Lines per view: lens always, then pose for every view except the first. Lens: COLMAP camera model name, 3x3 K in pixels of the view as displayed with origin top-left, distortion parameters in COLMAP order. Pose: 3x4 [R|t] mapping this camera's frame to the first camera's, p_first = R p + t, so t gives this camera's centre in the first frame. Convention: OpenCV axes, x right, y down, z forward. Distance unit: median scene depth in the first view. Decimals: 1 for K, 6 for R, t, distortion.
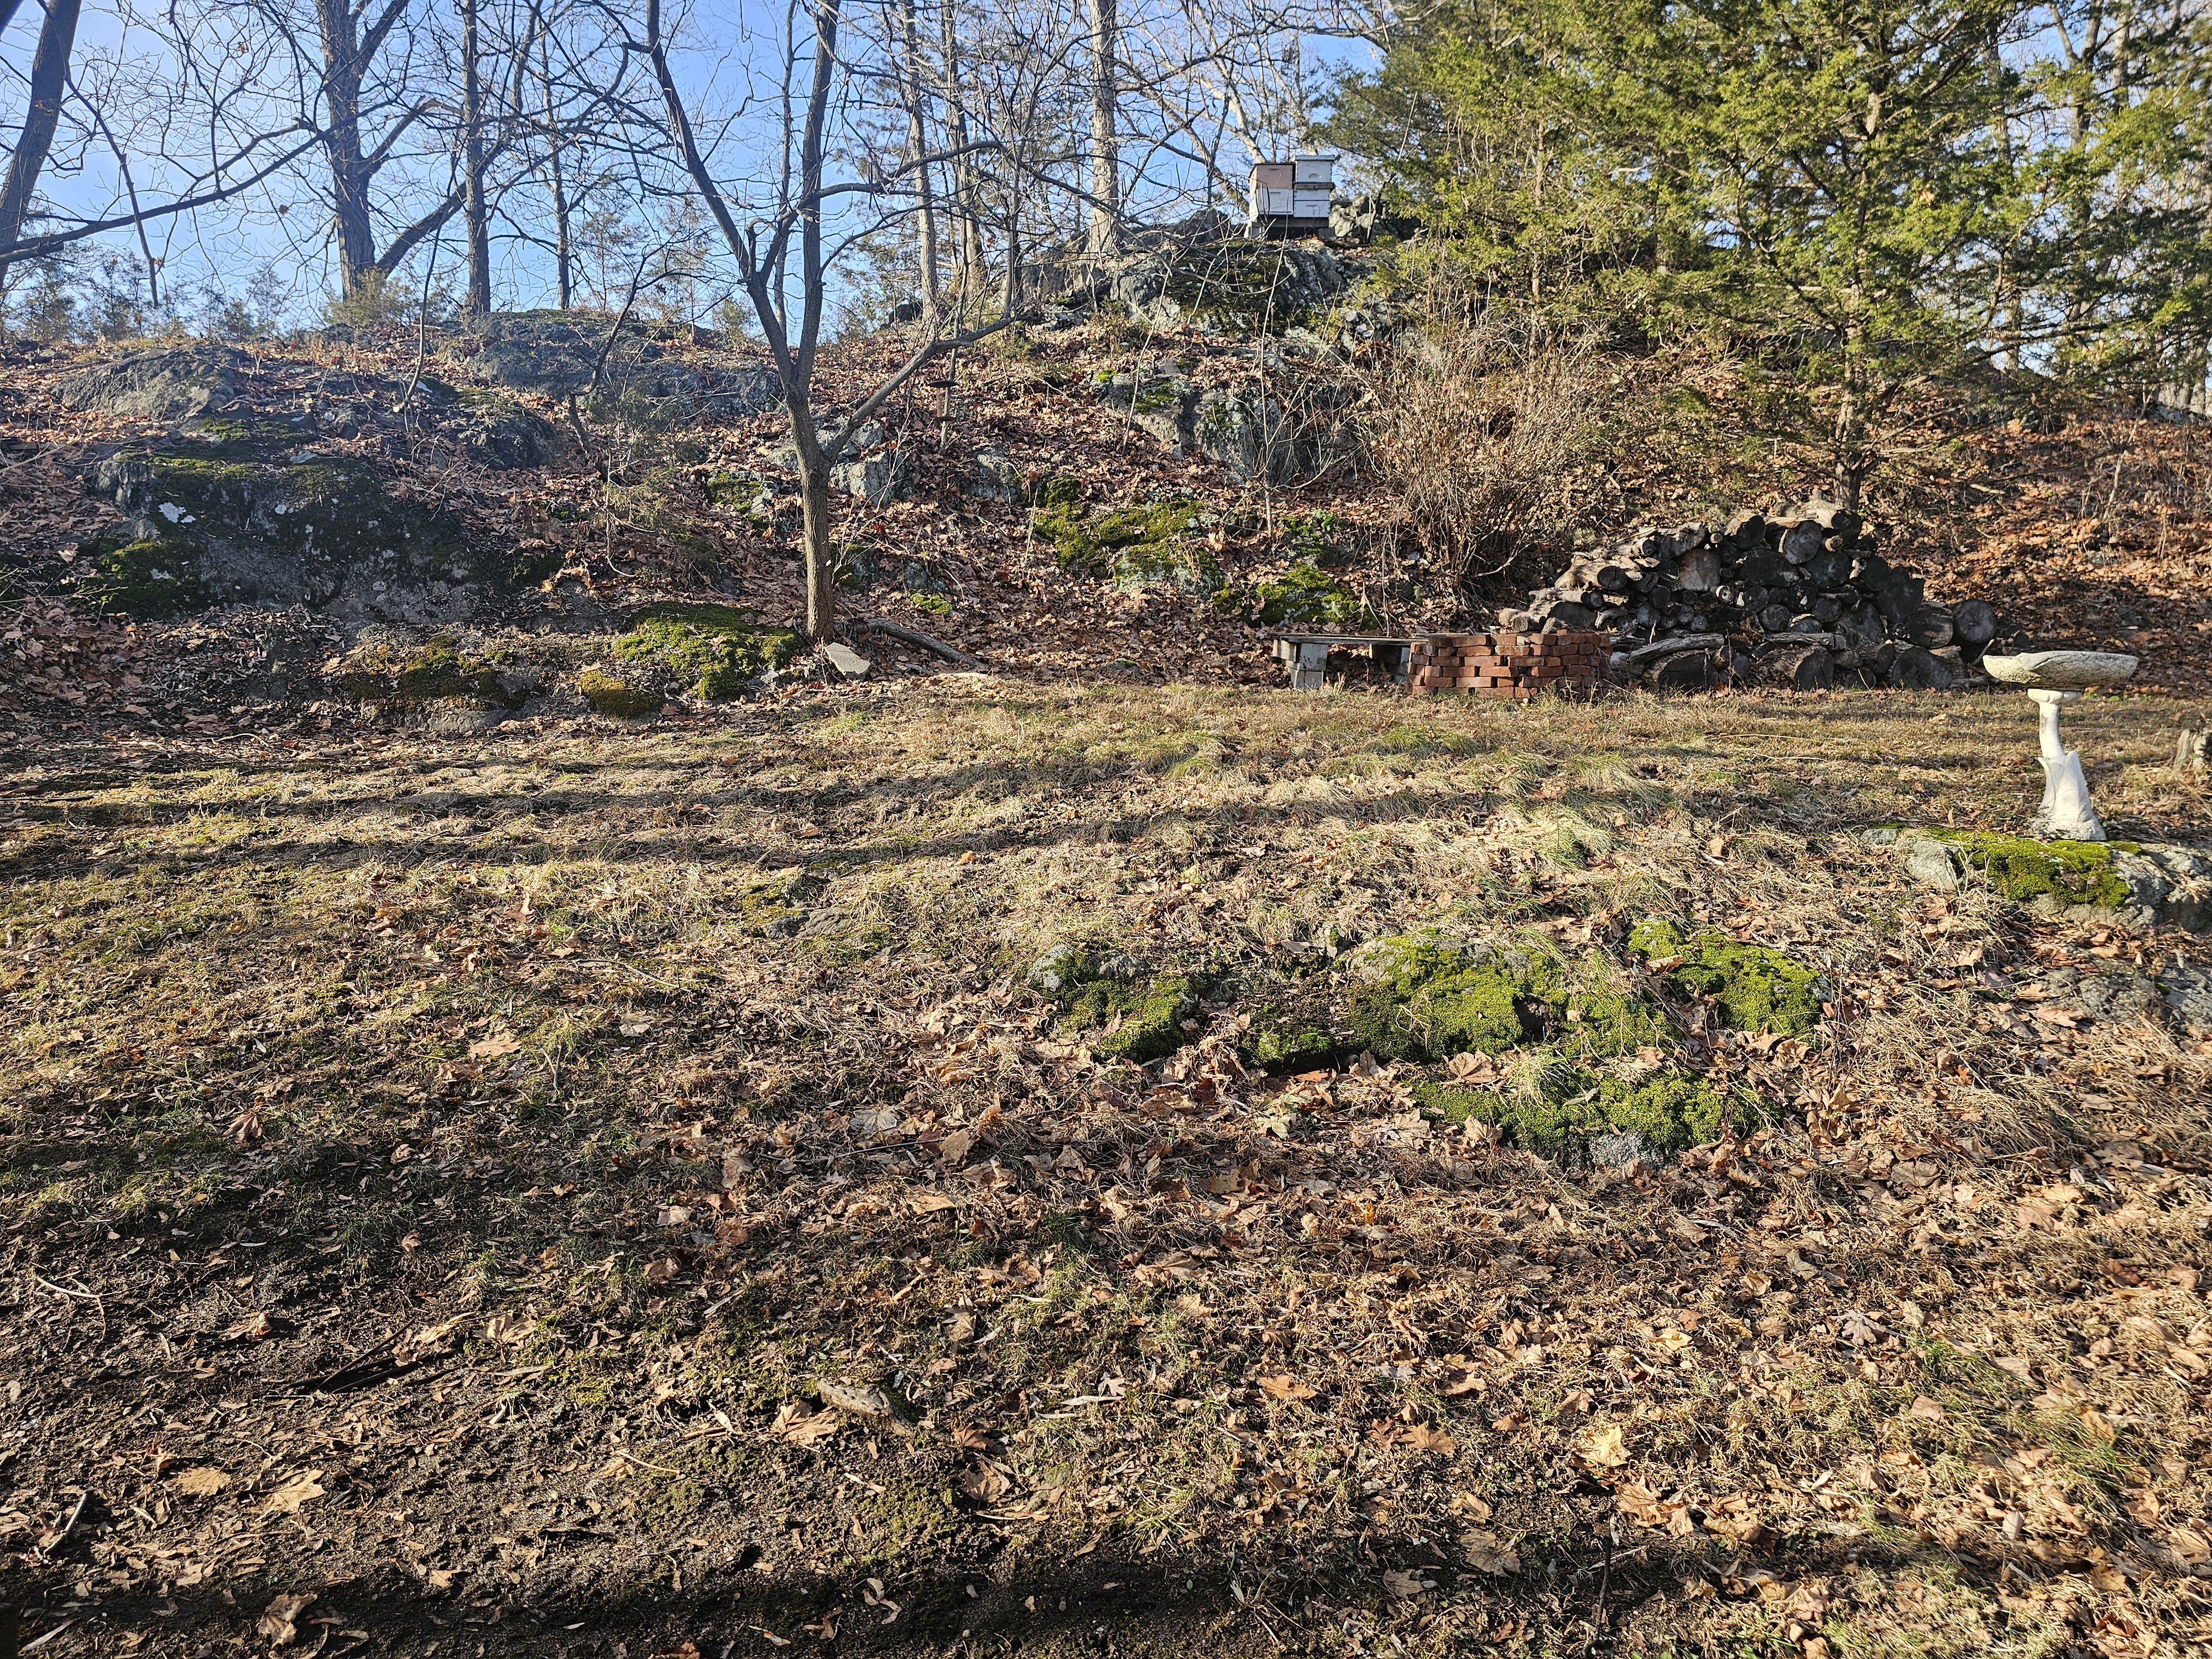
lens RADIAL K [[1524.9, 0, 1110.1], [0, 1524.9, 828.9], [0, 0, 1]] dist [0.043119, 0.000453]
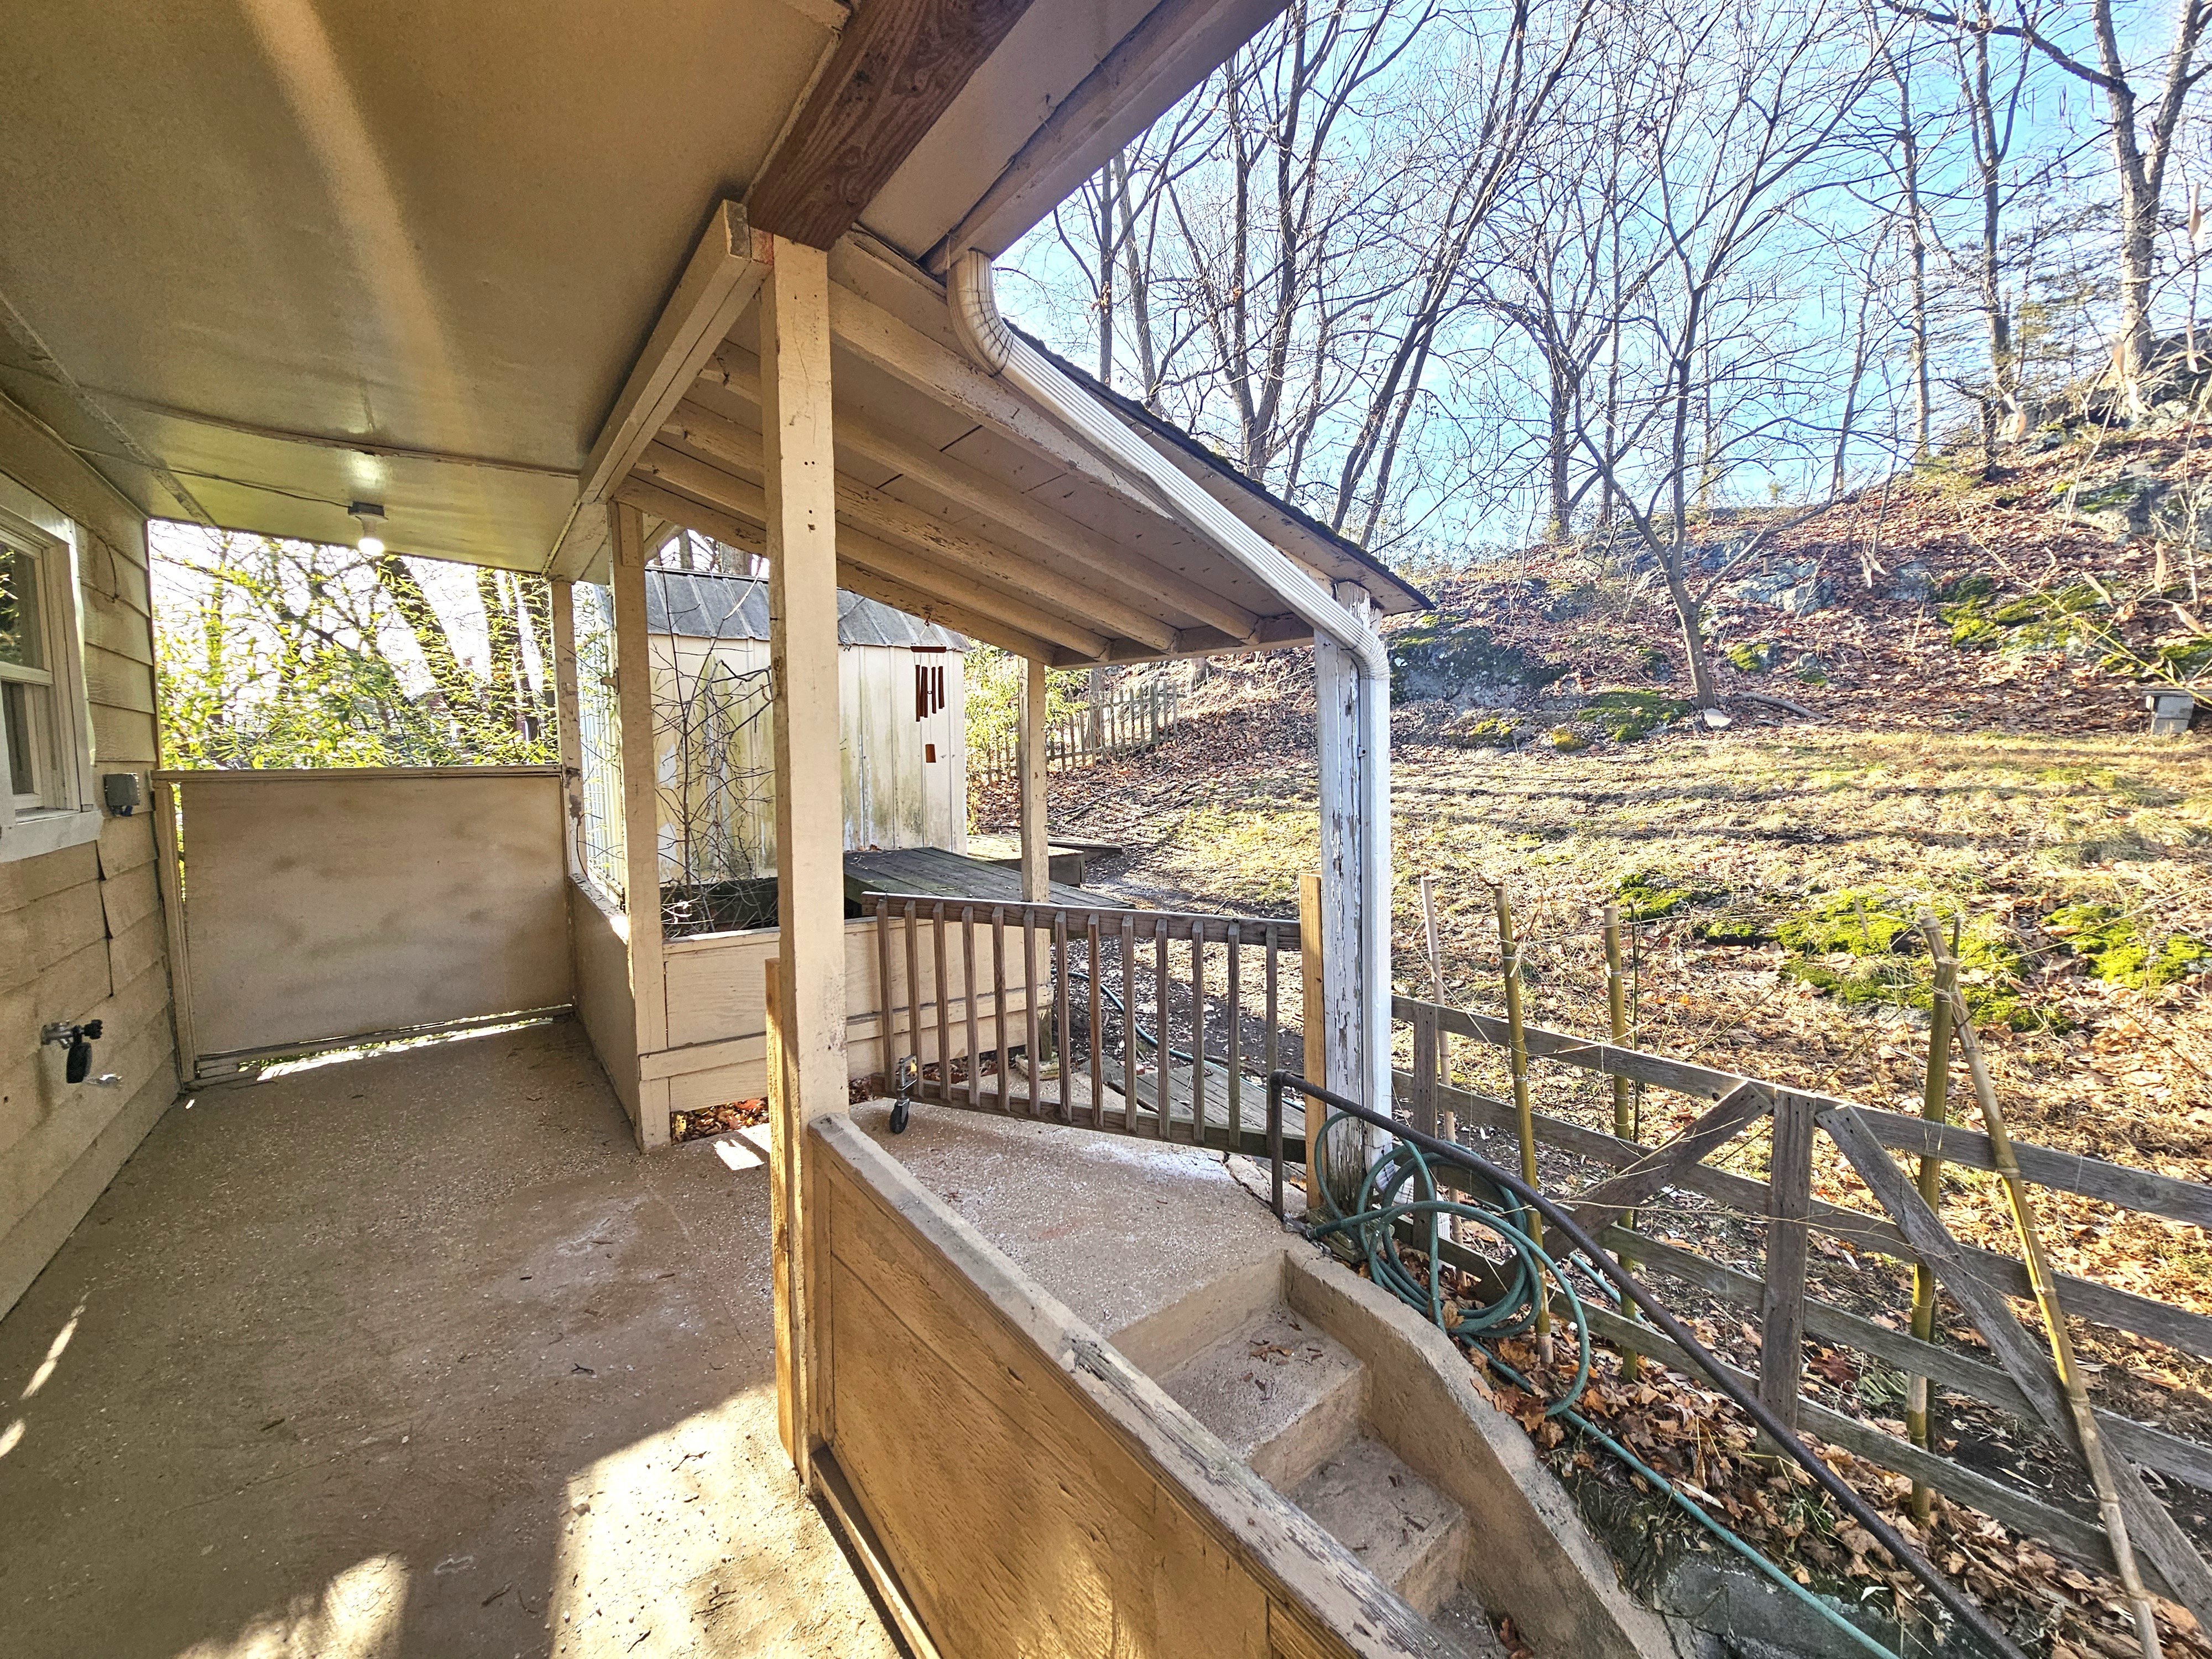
lens RADIAL K [[891.4, 0, 1116.3], [0, 891.4, 821.0], [0, 0, 1]] dist [0.000127, -0.000226]
pose [[0.581684, 0.071918, -0.810229, 0.205600], [-0.062119, 0.997102, 0.043909, 0.000794], [0.811039, 0.024789, 0.584466, -0.097625]]
